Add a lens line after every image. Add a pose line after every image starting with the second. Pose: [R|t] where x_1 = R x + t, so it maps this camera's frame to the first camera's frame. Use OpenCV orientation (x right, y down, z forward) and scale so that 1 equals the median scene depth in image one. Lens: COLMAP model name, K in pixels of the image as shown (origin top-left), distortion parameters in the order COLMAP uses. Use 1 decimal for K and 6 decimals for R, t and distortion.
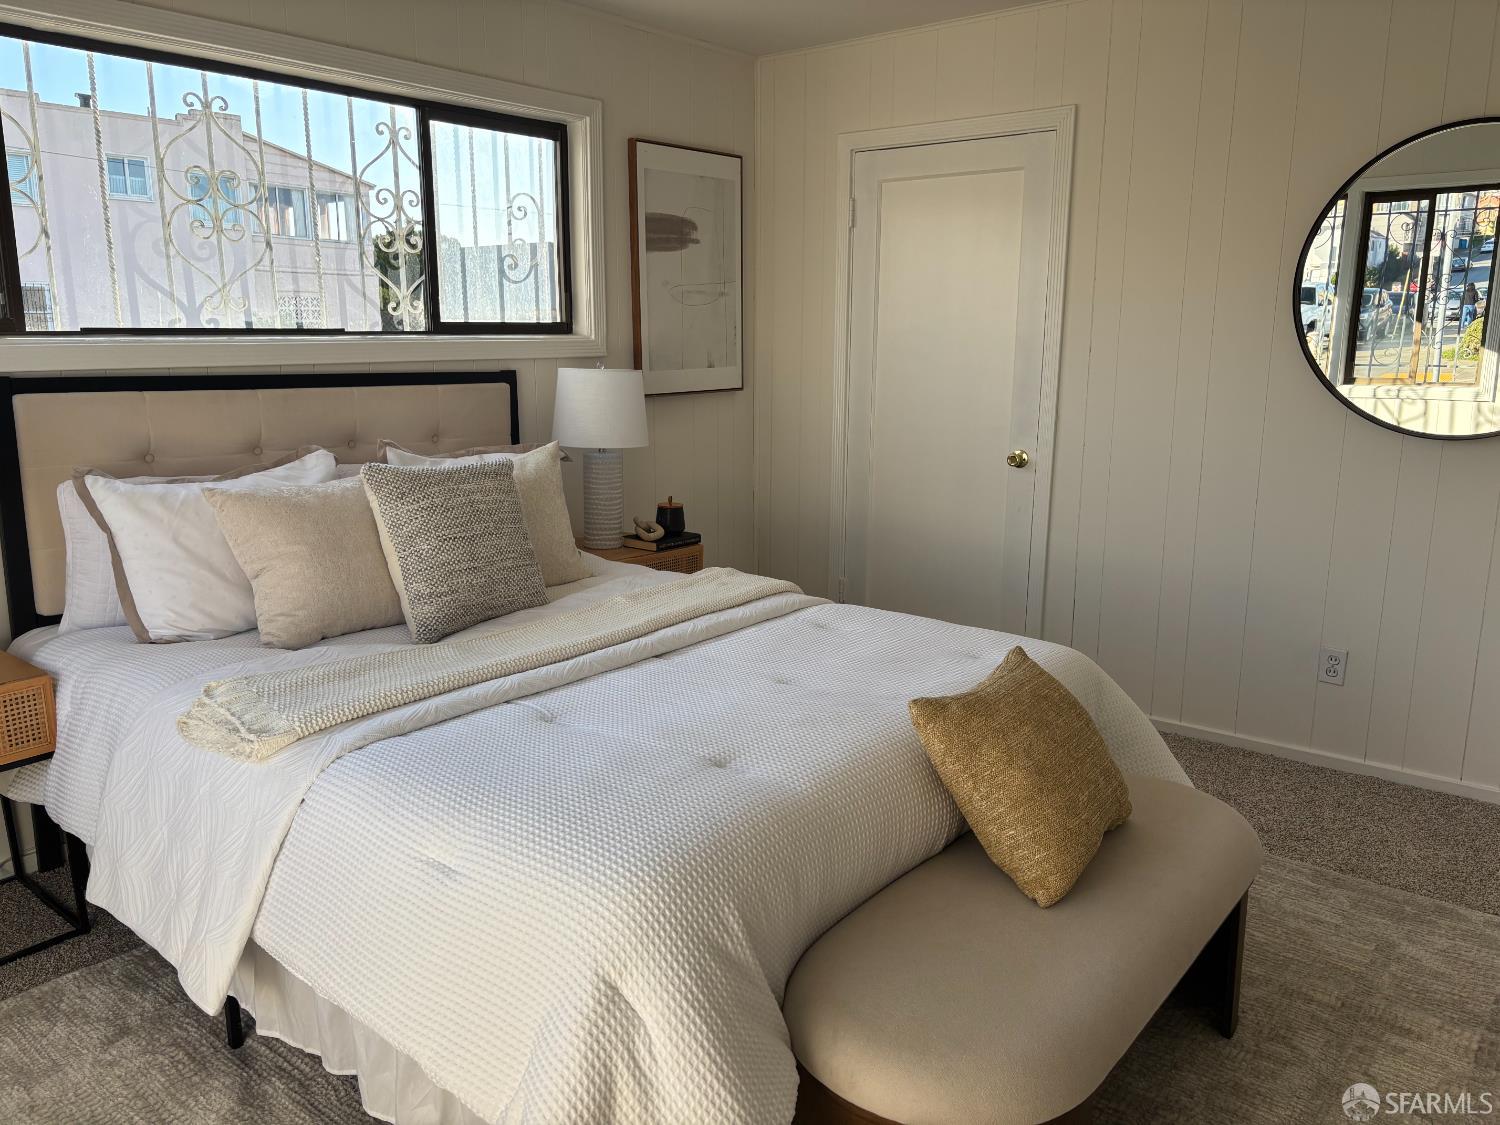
lens RADIAL K [[1132.4, 0, 748.7], [0, 1132.4, 561.6], [0, 0, 1]] dist [0.038369, -0.035553]
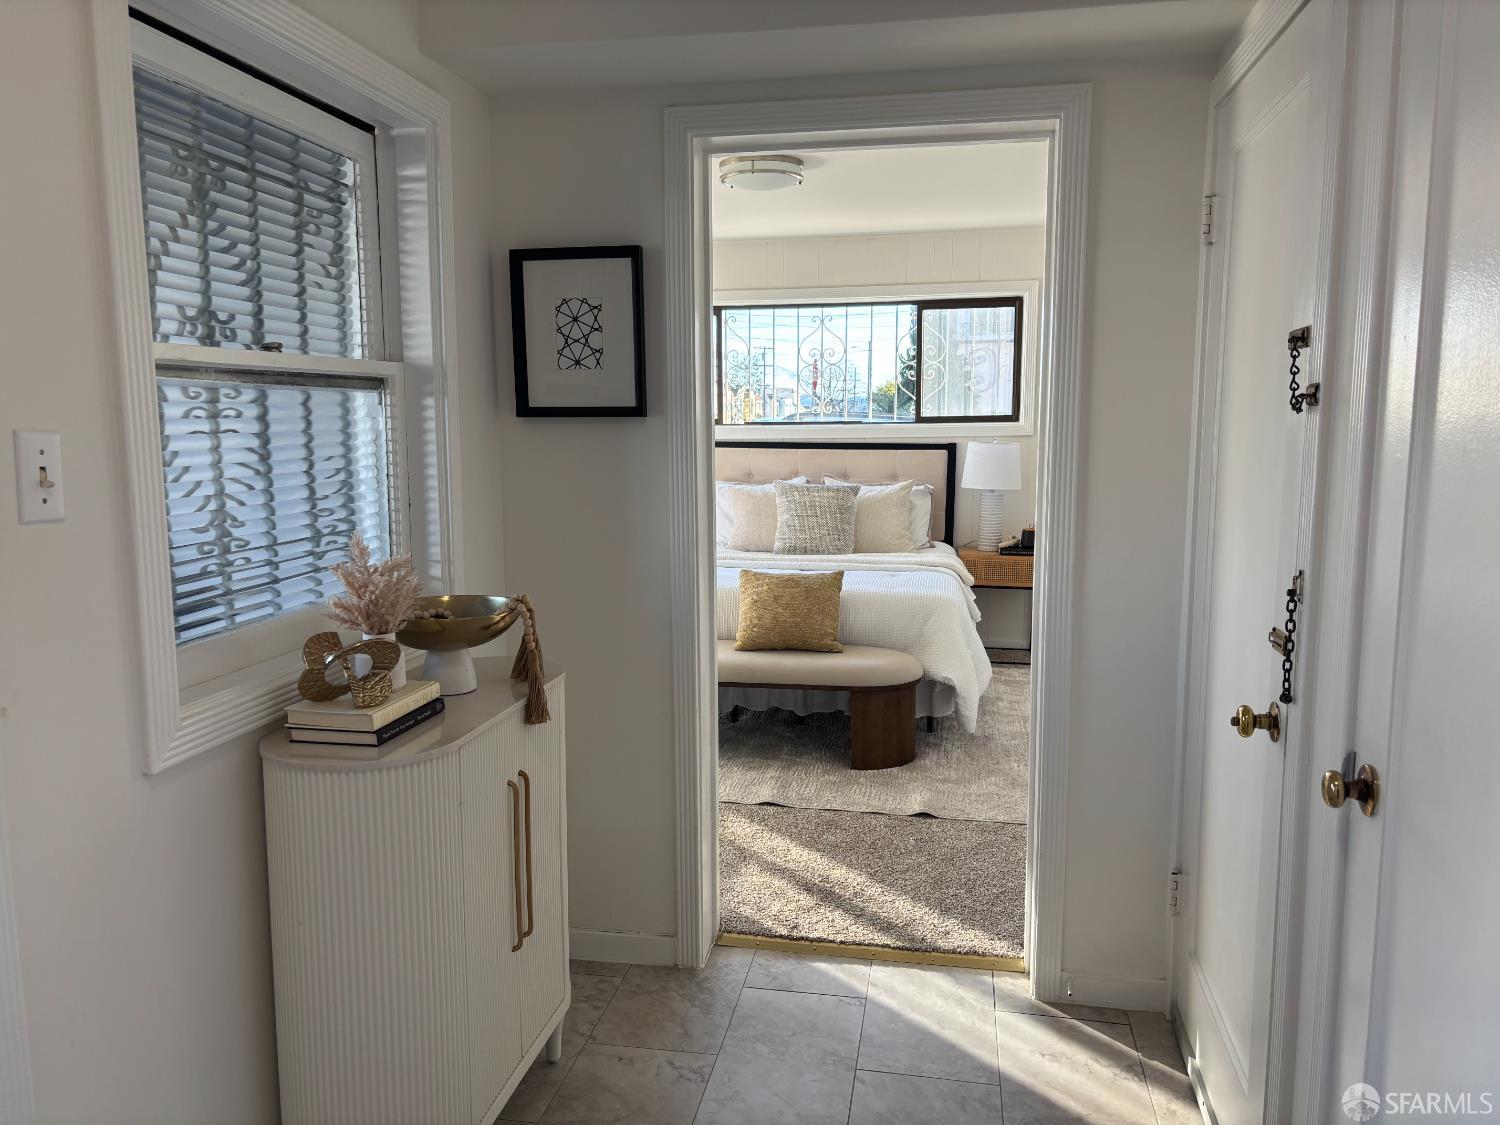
lens RADIAL K [[1132.4, 0, 749.4], [0, 1132.4, 562.9], [0, 0, 1]] dist [0.038369, -0.035553]
pose [[0.495765, 0.110162, -0.861442, 1.185078], [-0.167061, 0.985494, 0.029881, 0.012828], [0.852237, 0.129100, 0.506977, -0.128357]]
